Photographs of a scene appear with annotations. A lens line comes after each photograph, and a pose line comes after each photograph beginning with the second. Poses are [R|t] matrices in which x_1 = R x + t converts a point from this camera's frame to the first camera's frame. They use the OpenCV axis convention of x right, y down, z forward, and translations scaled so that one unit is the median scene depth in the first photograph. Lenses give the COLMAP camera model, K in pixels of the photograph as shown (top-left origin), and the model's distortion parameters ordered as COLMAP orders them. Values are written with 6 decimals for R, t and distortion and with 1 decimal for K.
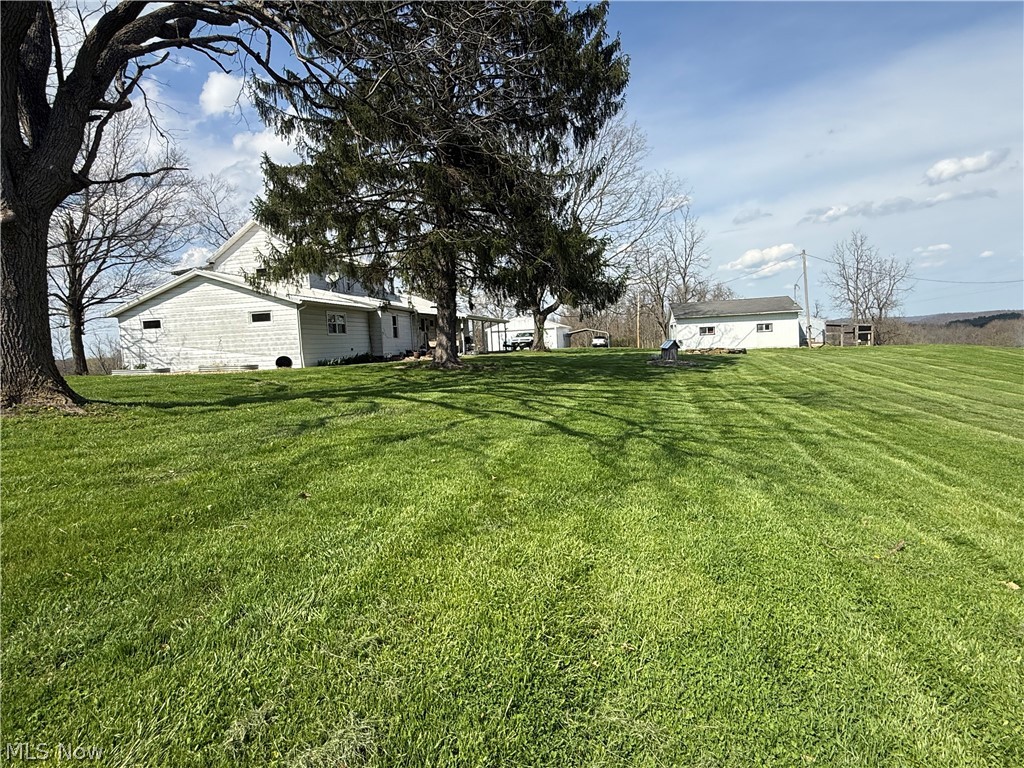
lens RADIAL K [[542.5, 0, 509.6], [0, 542.5, 388.0], [0, 0, 1]] dist [-0.001867, -0.001021]
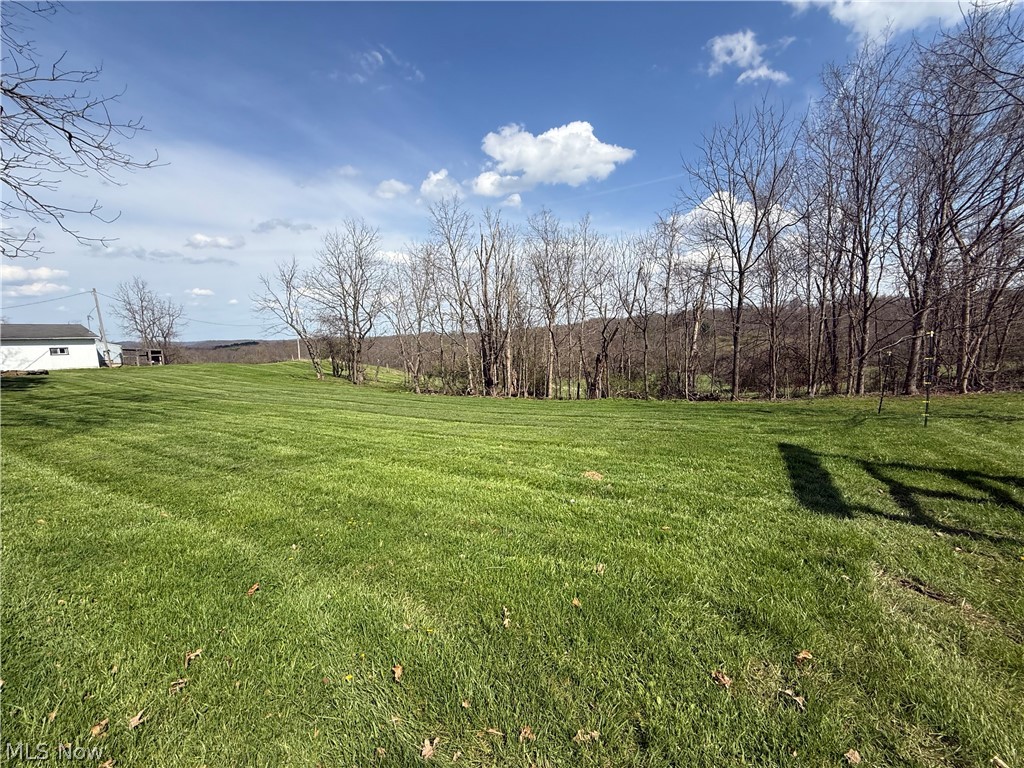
lens RADIAL K [[408.1, 0, 510.9], [0, 408.1, 380.1], [0, 0, 1]] dist [-0.001462, -0.000360]
pose [[0.262798, -0.057769, 0.963120, -0.107040], [0.094391, 0.994957, 0.033923, 0.009346], [-0.960223, 0.081995, 0.266925, -0.132076]]
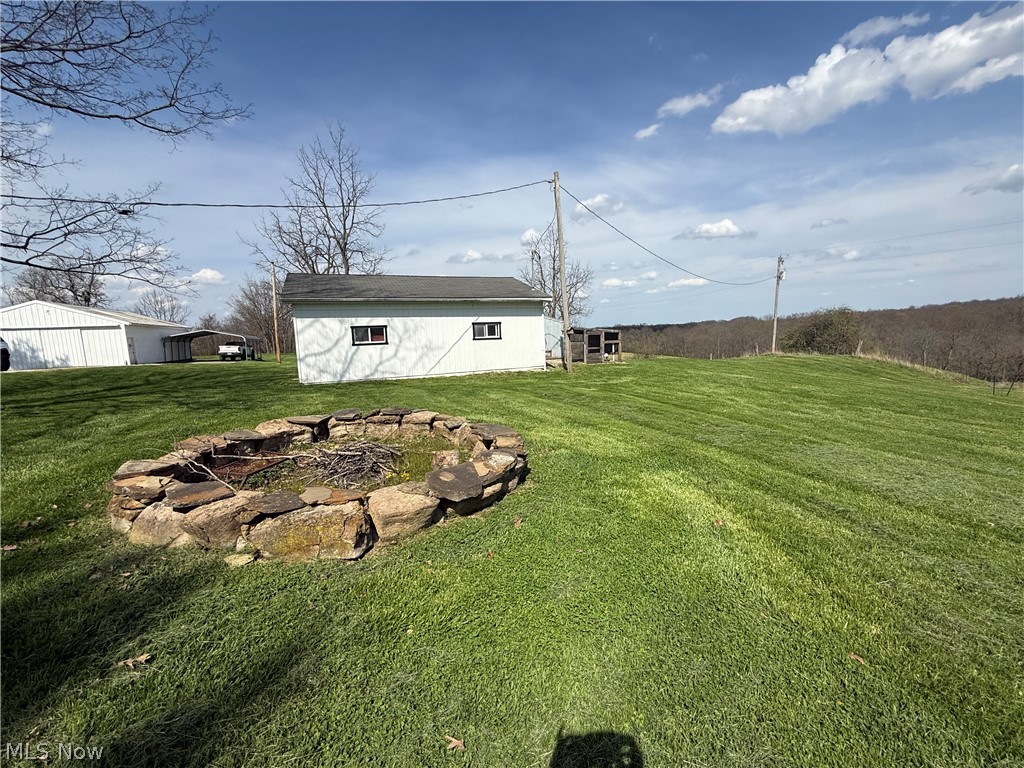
lens RADIAL K [[408.1, 0, 509.9], [0, 408.1, 385.3], [0, 0, 1]] dist [-0.001462, -0.000360]
pose [[0.817684, -0.050804, 0.573421, 0.277127], [0.043063, 0.998705, 0.027077, -0.072254], [-0.574055, 0.002552, 0.818813, 0.694947]]
